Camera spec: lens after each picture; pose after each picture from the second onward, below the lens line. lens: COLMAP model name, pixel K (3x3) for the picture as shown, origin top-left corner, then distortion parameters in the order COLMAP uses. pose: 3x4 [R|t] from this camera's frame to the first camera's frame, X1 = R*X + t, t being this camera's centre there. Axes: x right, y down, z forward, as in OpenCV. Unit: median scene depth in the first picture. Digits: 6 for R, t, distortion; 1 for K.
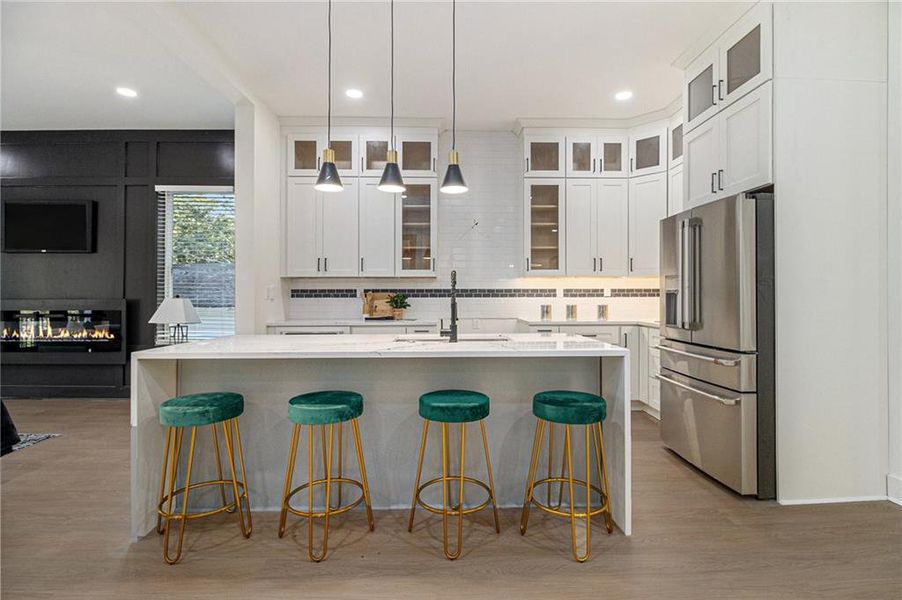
lens RADIAL K [[421.4, 0, 450.1], [0, 421.4, 295.0], [0, 0, 1]] dist [-0.016648, -0.000625]
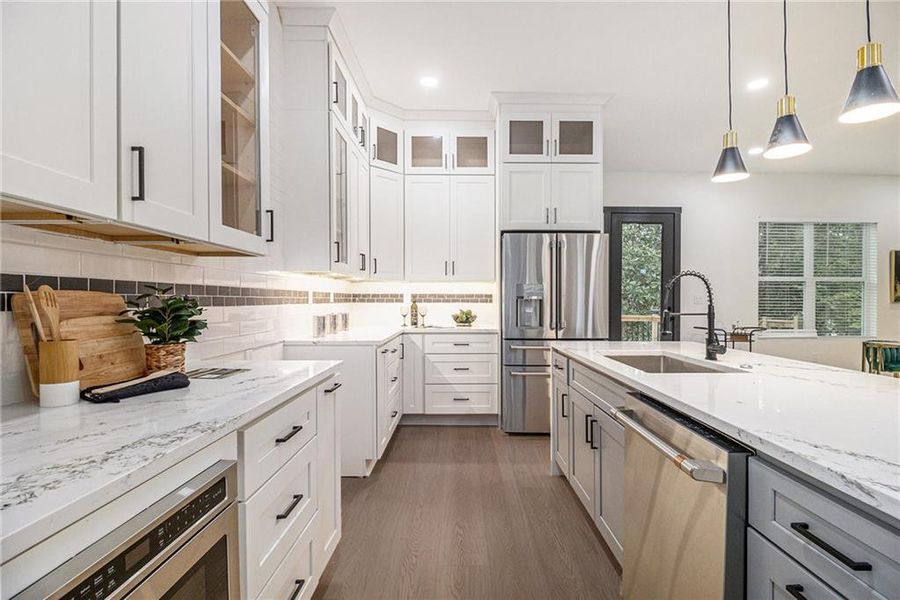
lens RADIAL K [[424.5, 0, 447.3], [0, 424.5, 304.4], [0, 0, 1]] dist [0.000290, -0.000195]
pose [[0.032599, -0.007355, 0.999441, -0.446419], [-0.006494, 0.999950, 0.007570, -0.000452], [-0.999447, -0.006737, 0.032549, 0.807089]]
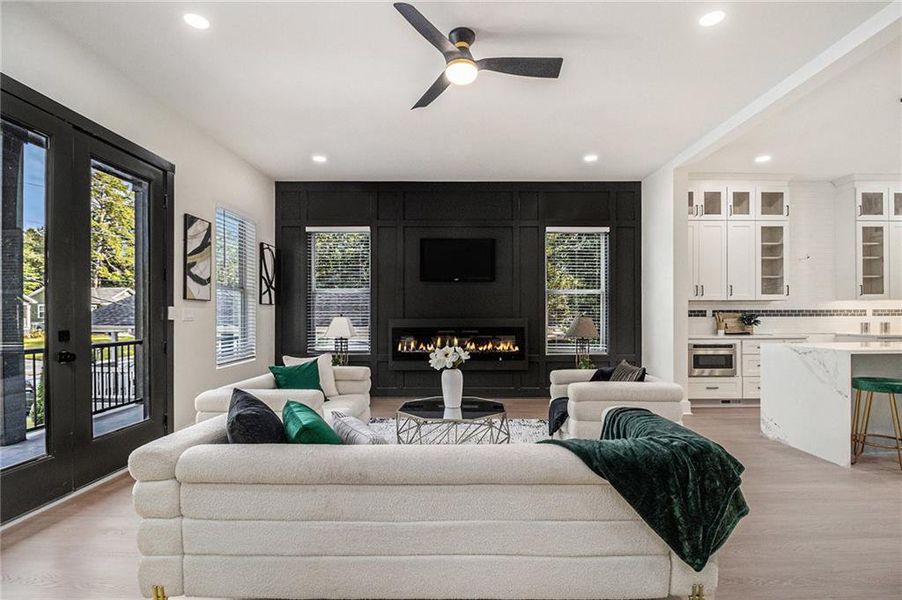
lens RADIAL K [[434.0, 0, 452.6], [0, 434.0, 318.2], [0, 0, 1]] dist [-0.001082, -0.011551]
pose [[0.999790, -0.002253, -0.020392, -1.006563], [0.002361, 0.999983, 0.005257, 0.001634], [0.020380, -0.005304, 0.999778, -0.306897]]
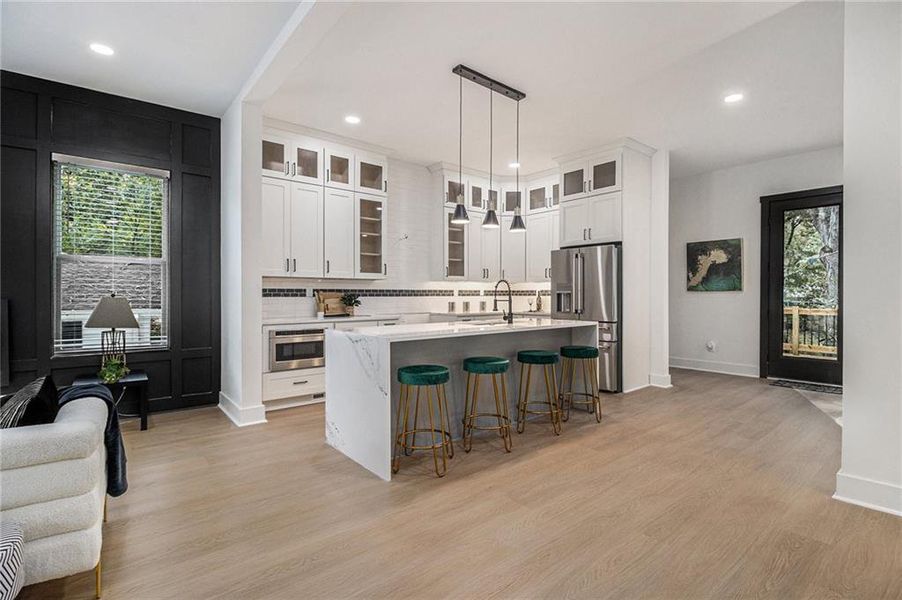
lens RADIAL K [[428.1, 0, 460.8], [0, 428.1, 297.6], [0, 0, 1]] dist [-0.016318, -0.000376]
pose [[0.776867, -0.003587, 0.629654, -0.638769], [0.000216, 0.999985, 0.005430, 0.002420], [-0.629664, -0.004082, 0.776857, -0.087041]]
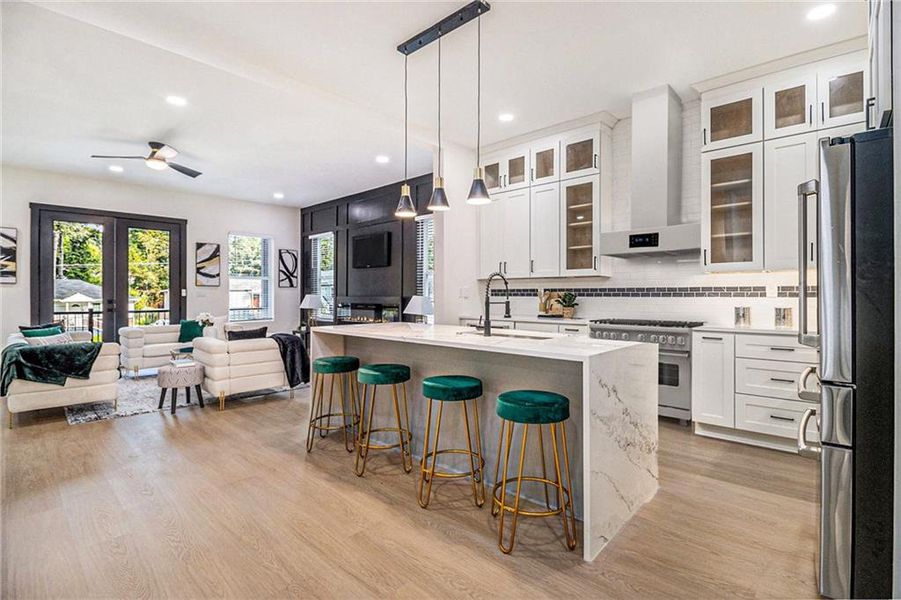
lens RADIAL K [[415.1, 0, 452.5], [0, 415.1, 294.4], [0, 0, 1]] dist [-0.011404, -0.000628]
pose [[0.729552, 0.001132, -0.683924, 0.375442], [-0.000671, 0.999999, 0.000939, -0.000400], [0.683925, -0.000226, 0.729552, 0.068125]]
